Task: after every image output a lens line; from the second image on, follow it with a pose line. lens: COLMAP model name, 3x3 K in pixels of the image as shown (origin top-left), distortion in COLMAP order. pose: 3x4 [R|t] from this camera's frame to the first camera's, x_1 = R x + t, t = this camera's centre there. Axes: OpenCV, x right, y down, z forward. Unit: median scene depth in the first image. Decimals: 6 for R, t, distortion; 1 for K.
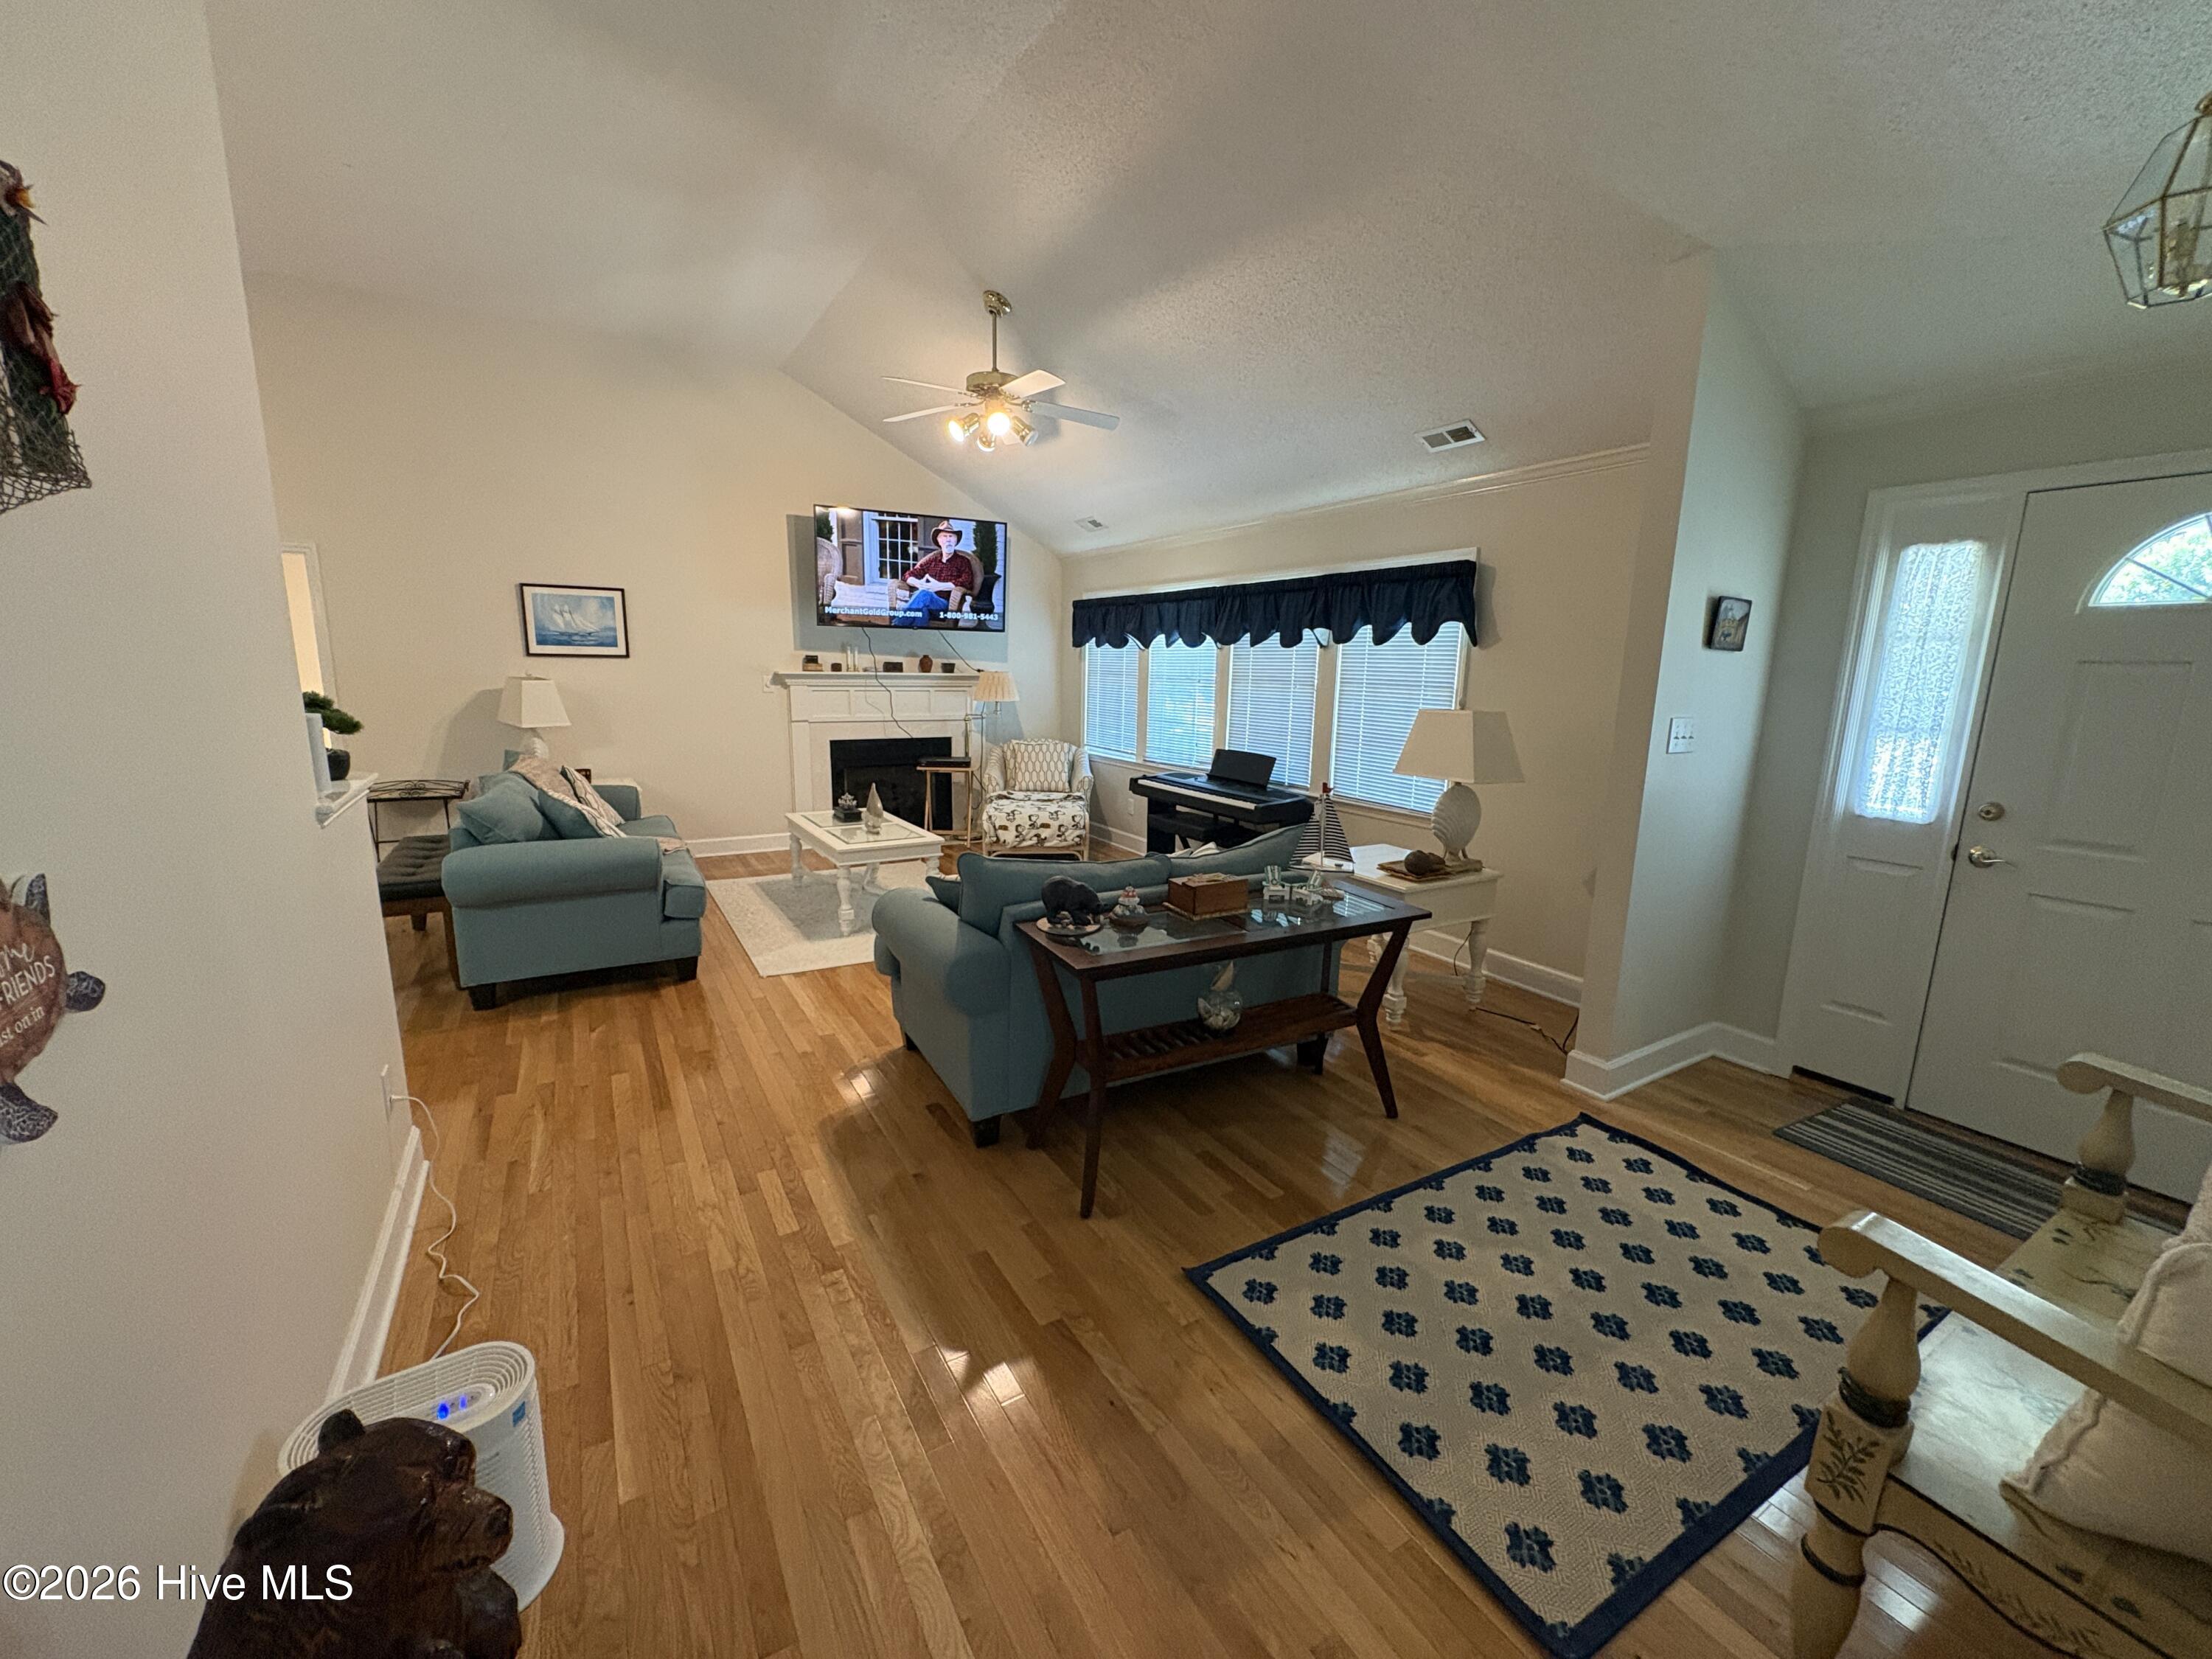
lens RADIAL K [[879.3, 0, 1102.8], [0, 879.3, 834.2], [0, 0, 1]] dist [-0.000474, 0.000032]
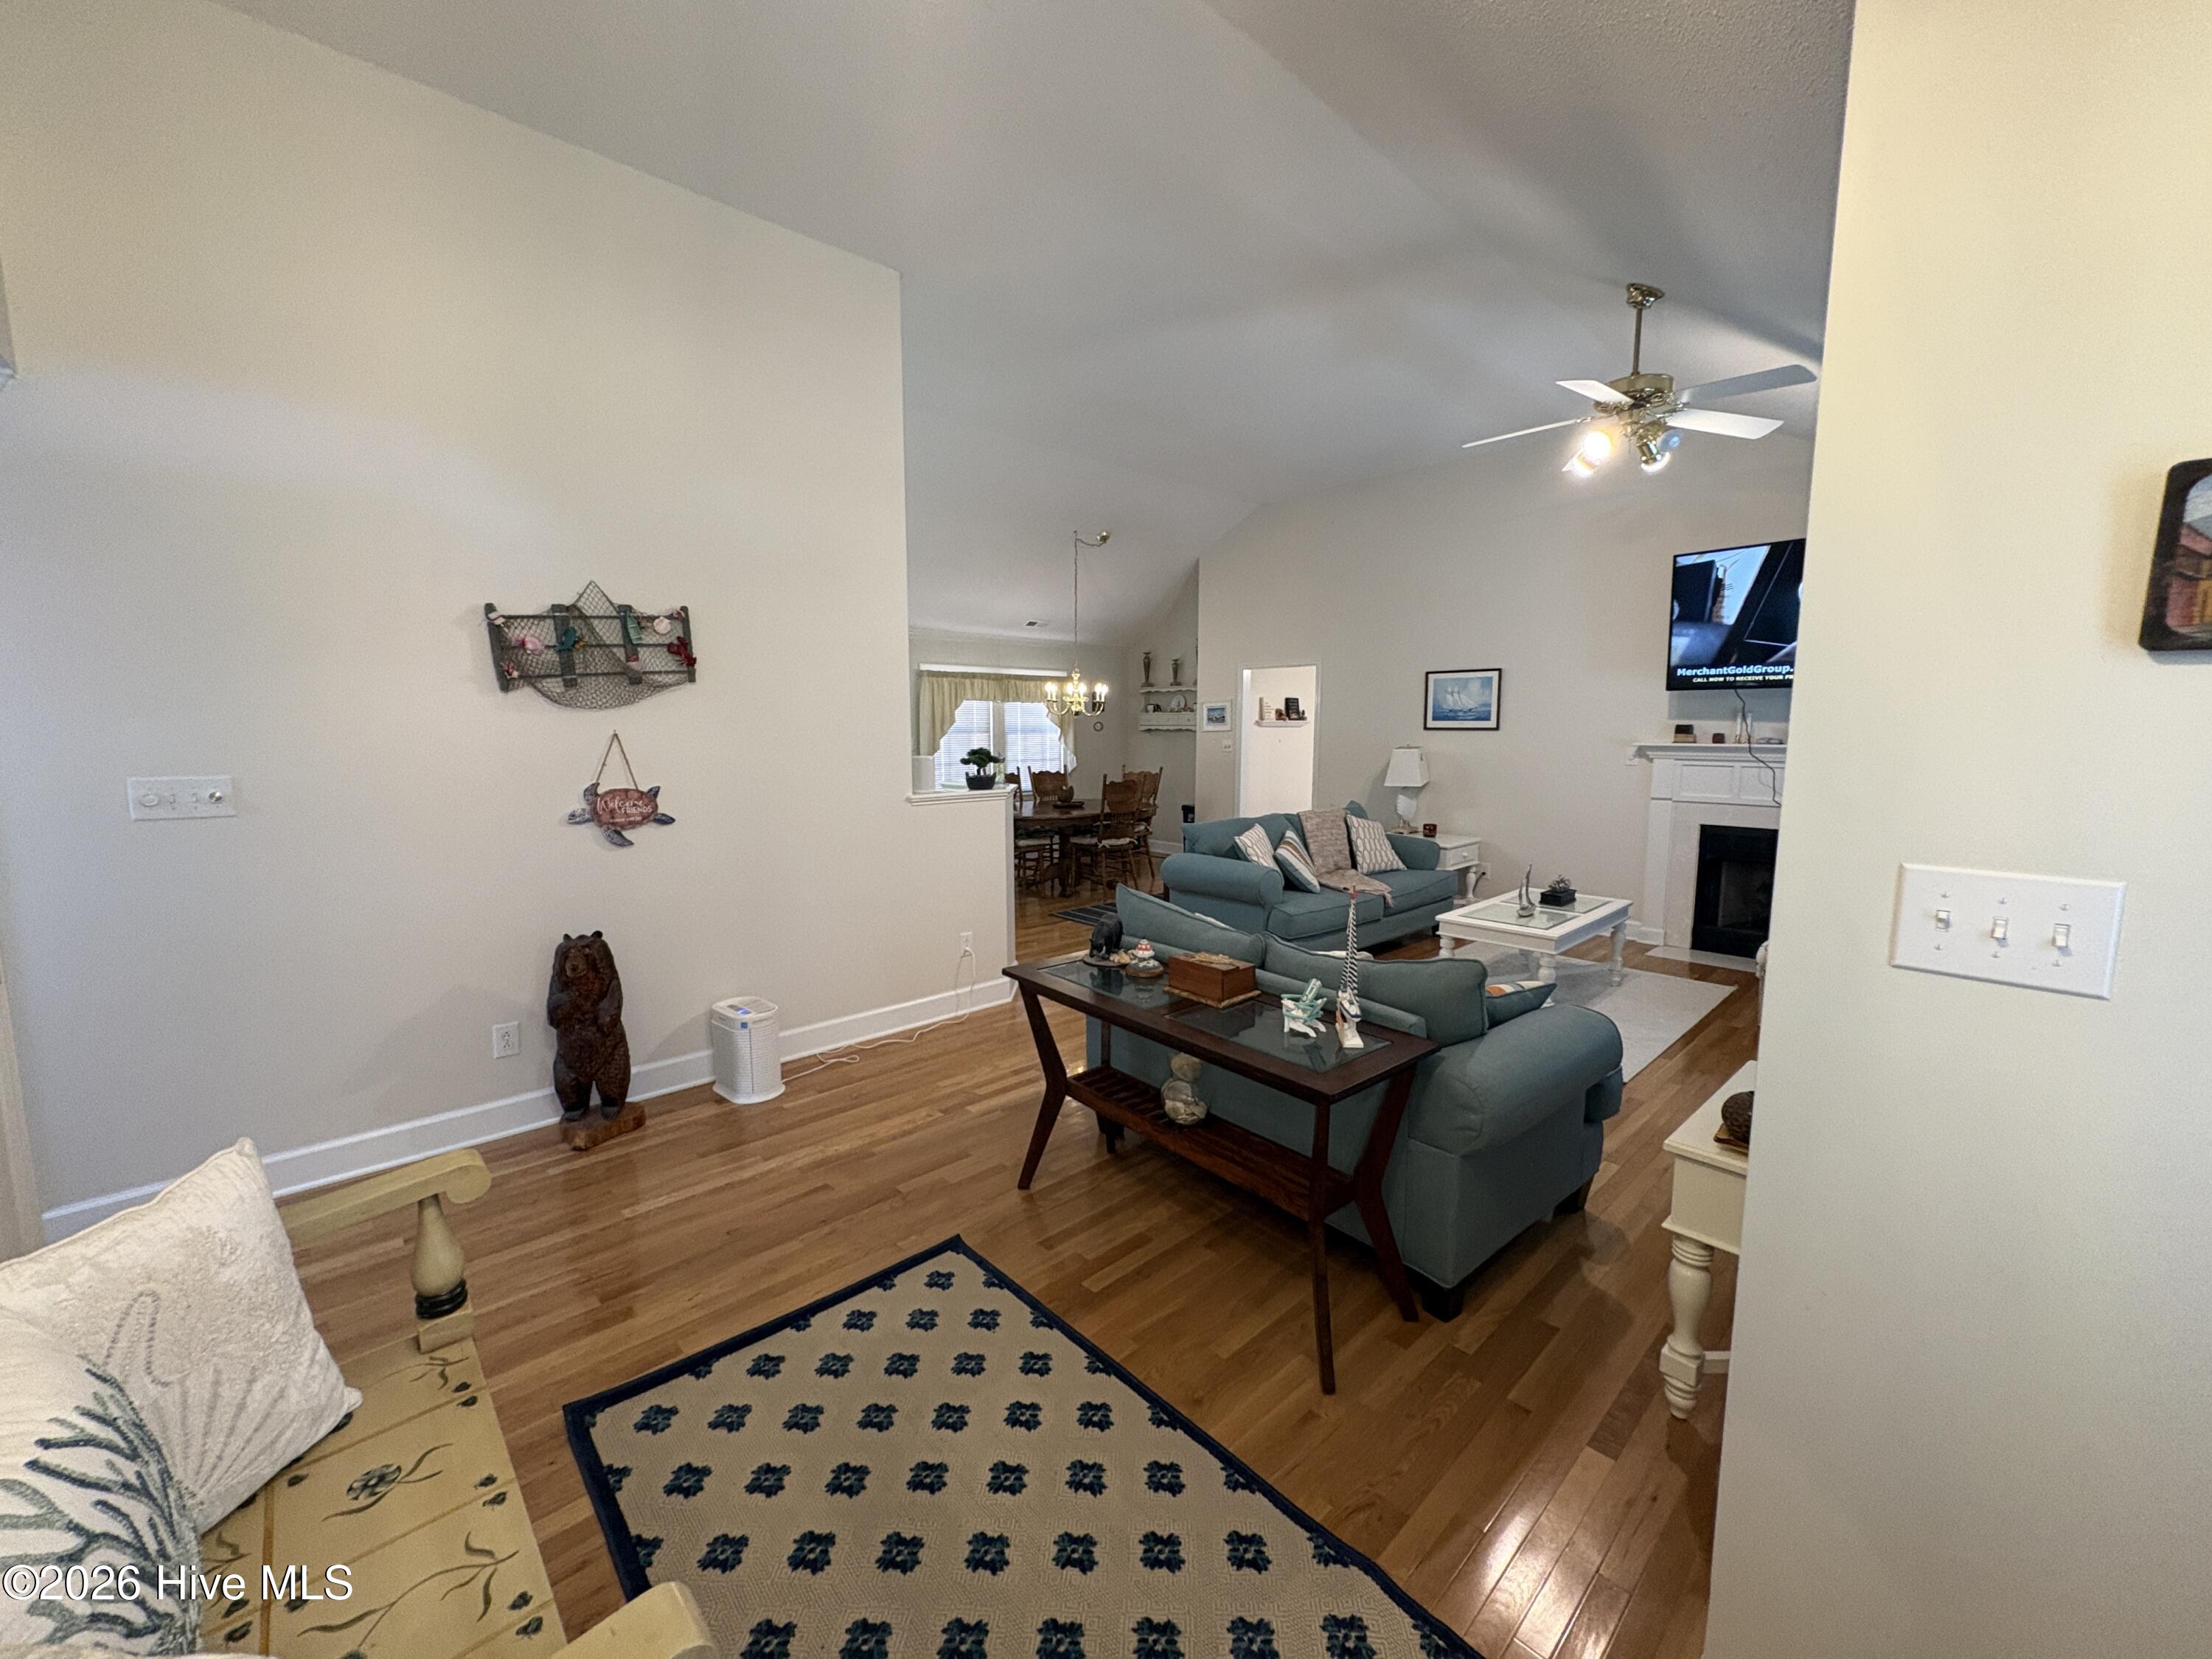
lens RADIAL K [[879.3, 0, 1102.6], [0, 879.3, 833.5], [0, 0, 1]] dist [-0.000474, 0.000032]
pose [[0.210632, 0.101633, -0.972268, 0.722065], [-0.183220, 0.981060, 0.062859, -0.085517], [0.960242, 0.164899, 0.225264, 0.488586]]
